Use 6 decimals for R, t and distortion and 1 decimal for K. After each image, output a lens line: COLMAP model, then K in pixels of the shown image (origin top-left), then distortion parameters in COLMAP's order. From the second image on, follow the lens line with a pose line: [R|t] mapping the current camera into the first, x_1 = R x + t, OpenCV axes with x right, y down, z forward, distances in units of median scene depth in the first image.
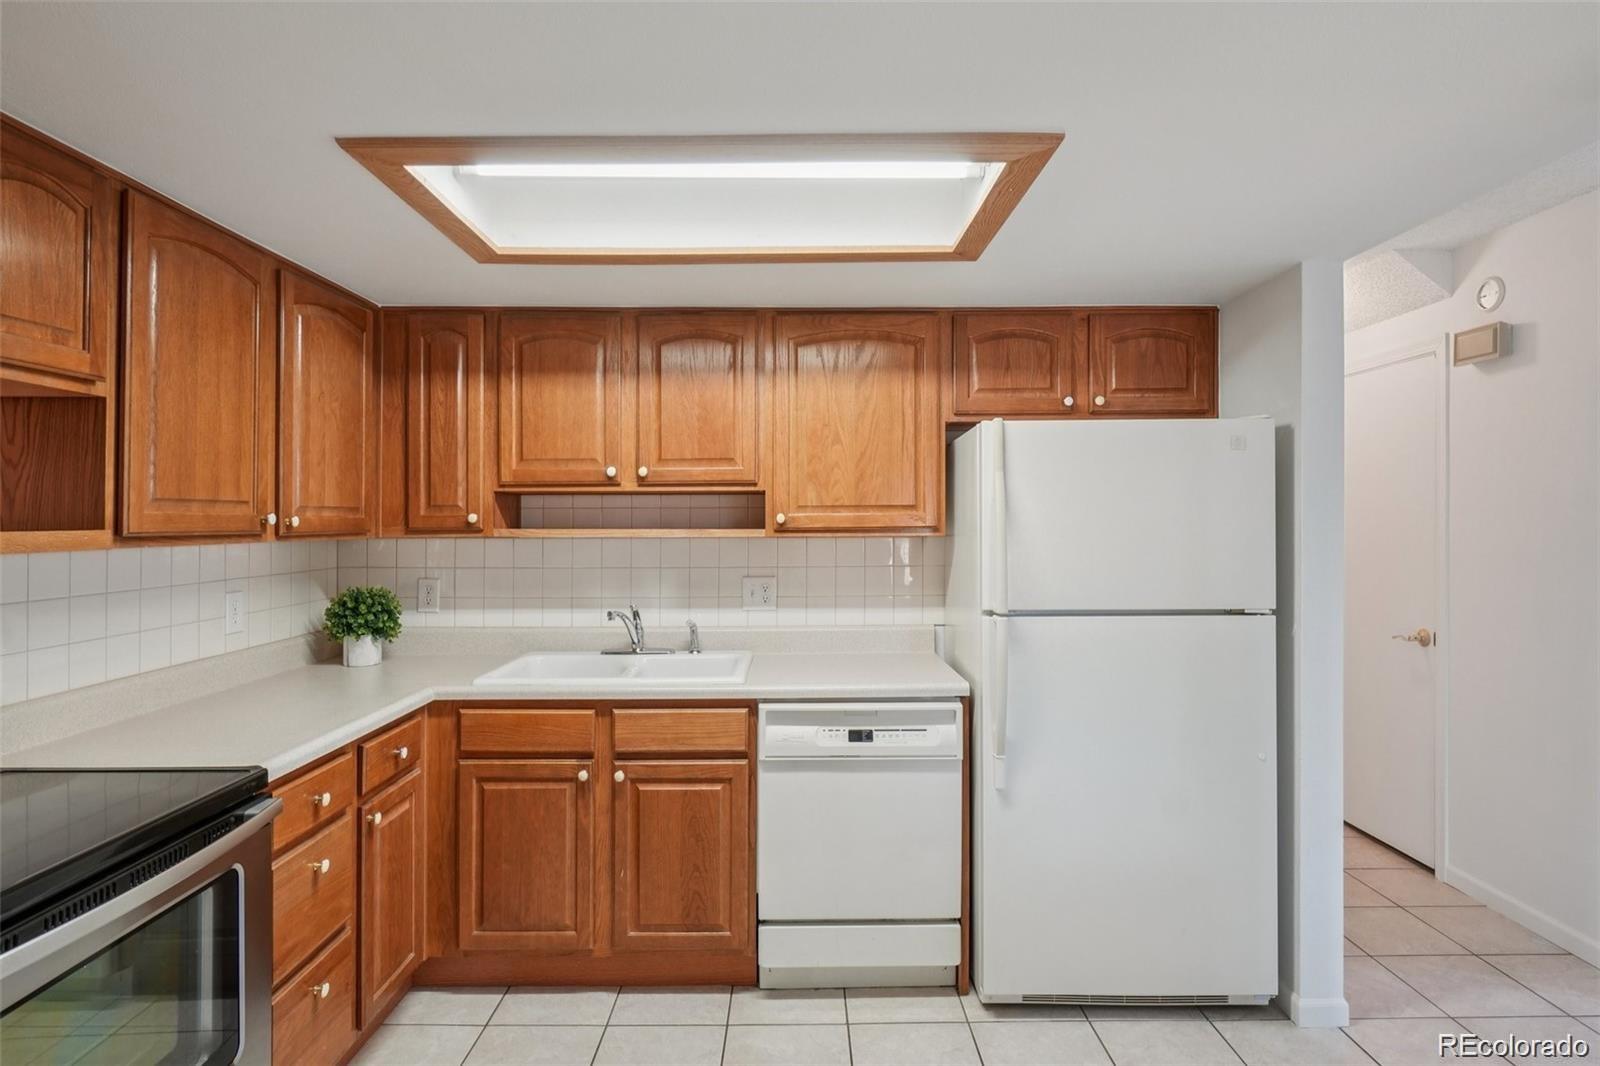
lens RADIAL K [[854.8, 0, 791.9], [0, 854.8, 514.5], [0, 0, 1]] dist [-0.001911, -0.000602]
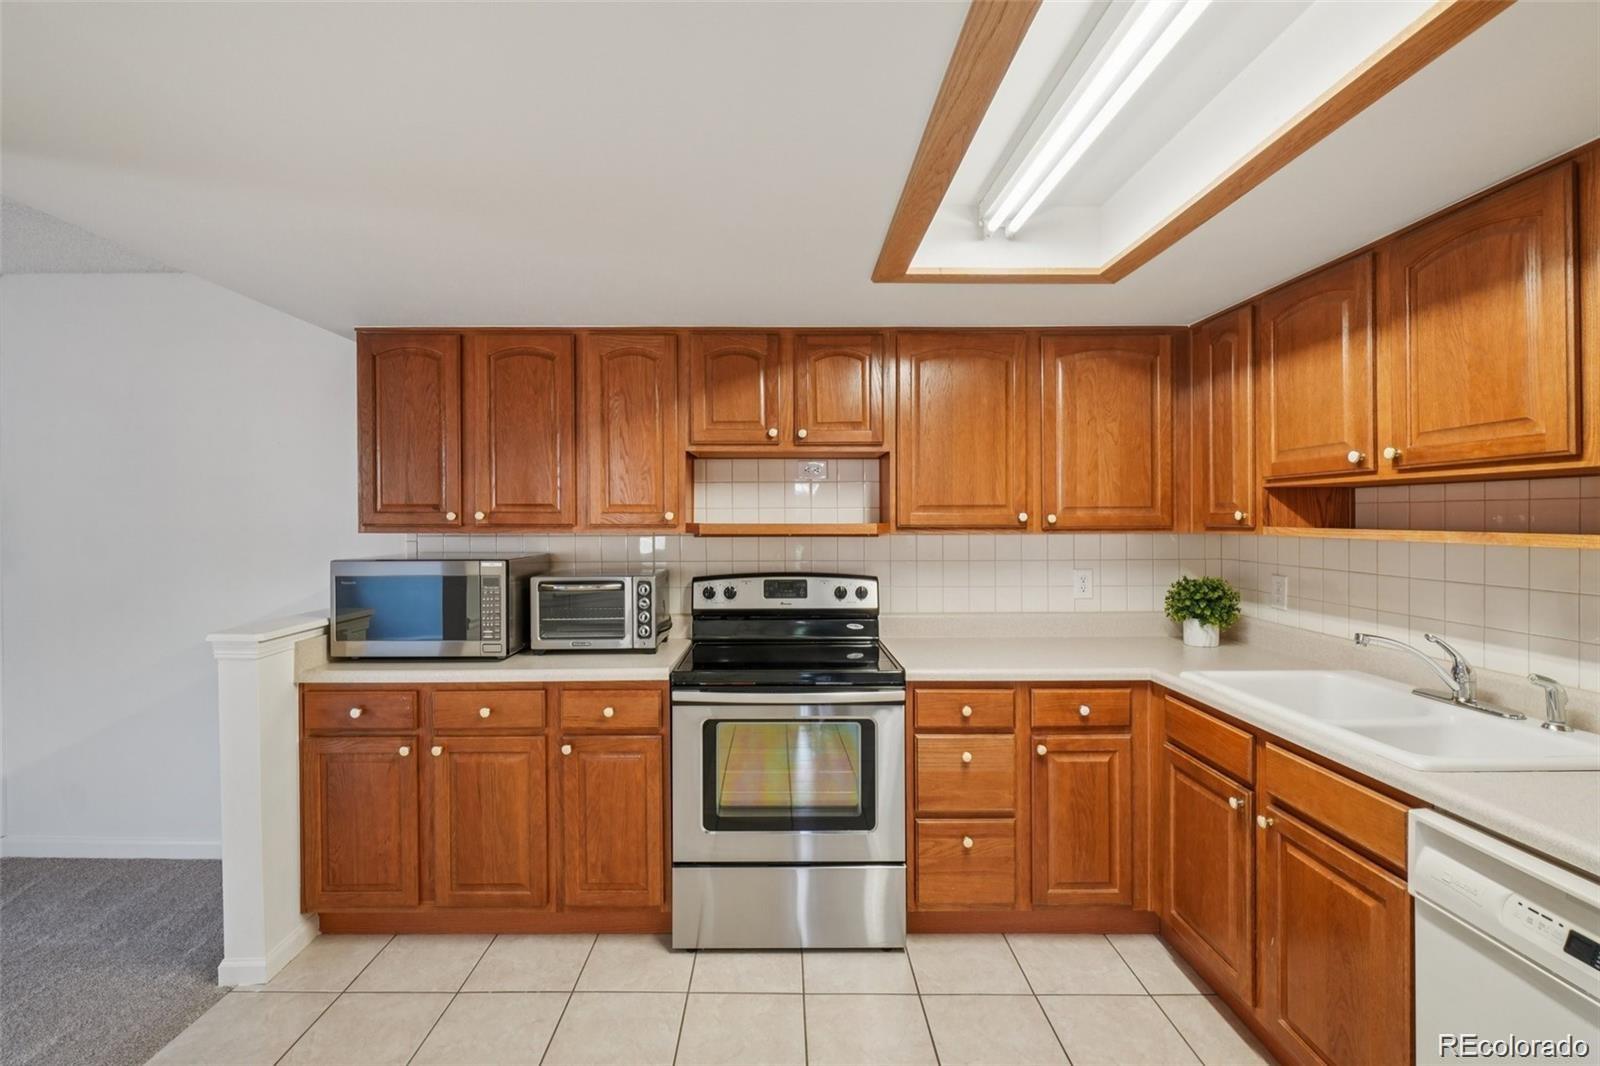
lens RADIAL K [[701.6, 0, 800.6], [0, 701.6, 518.6], [0, 0, 1]] dist [-0.001502, -0.000317]
pose [[0.009696, 0.005035, -0.999940, 0.472894], [0.008828, 0.999948, 0.005121, -0.000985], [0.999914, -0.008878, 0.009651, 0.526291]]
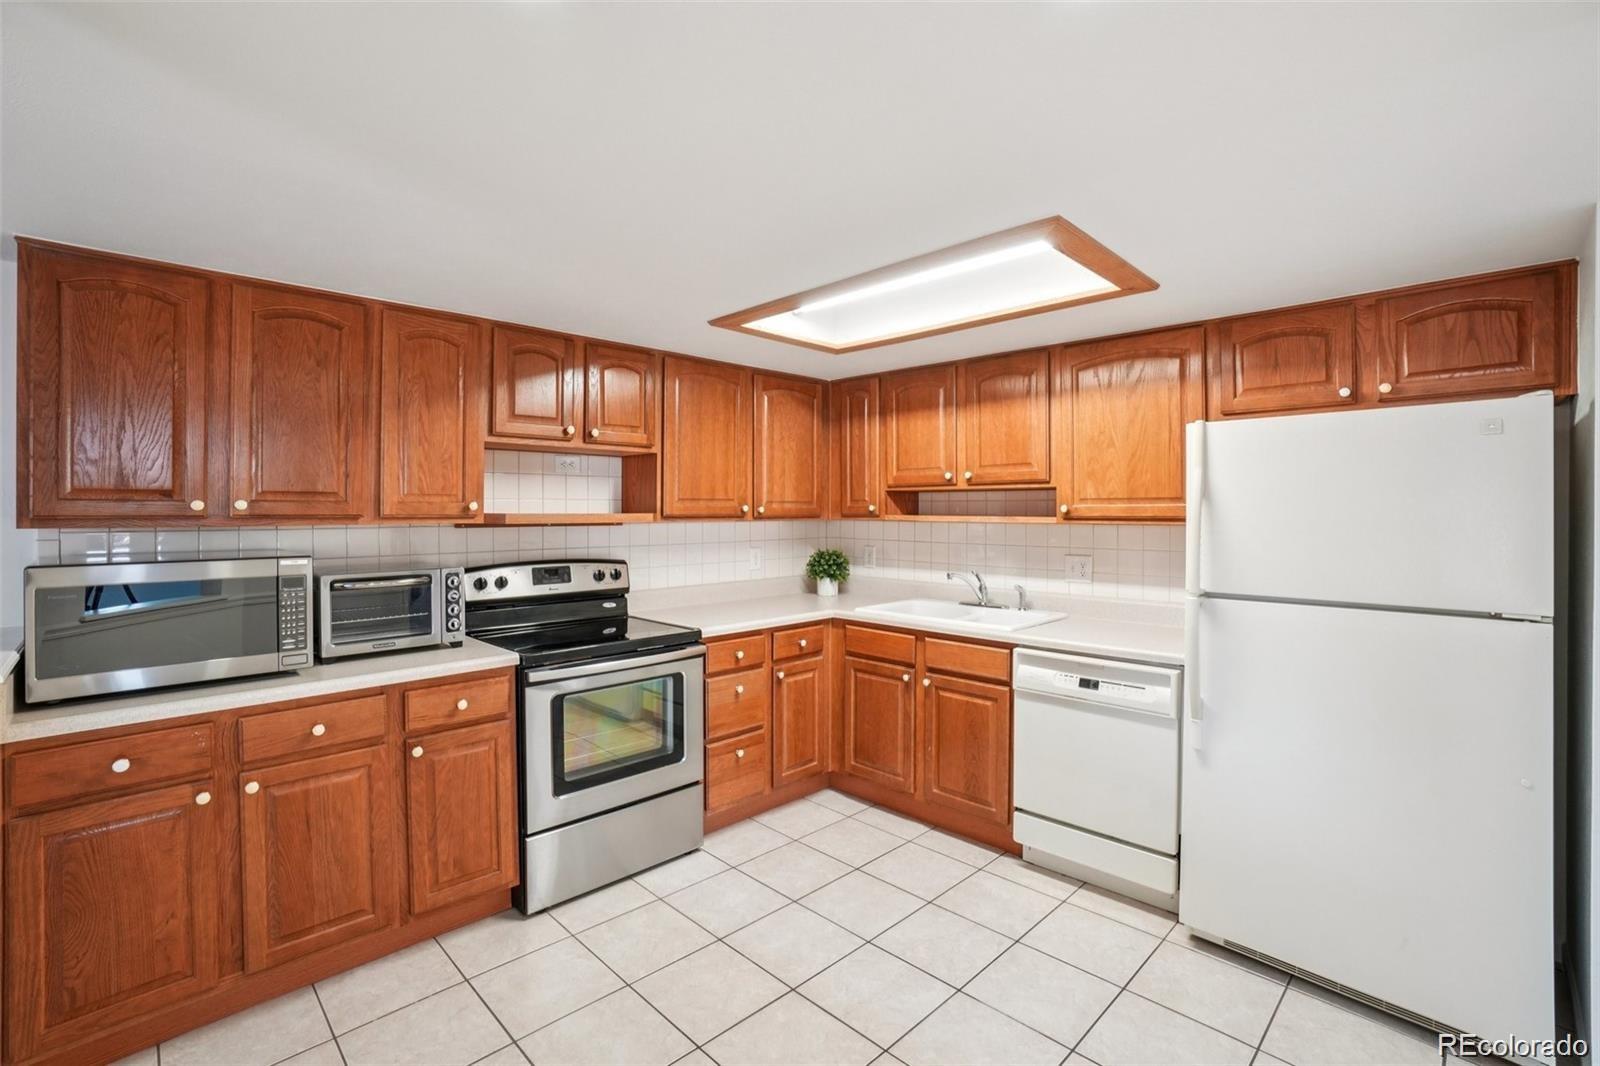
lens RADIAL K [[711.6, 0, 792.9], [0, 711.6, 507.2], [0, 0, 1]] dist [-0.056928, 0.021019]
pose [[0.701691, 0.001945, -0.712479, 0.497592], [0.001853, 0.999988, 0.004555, -0.003743], [0.712479, -0.004517, 0.701679, -0.024117]]
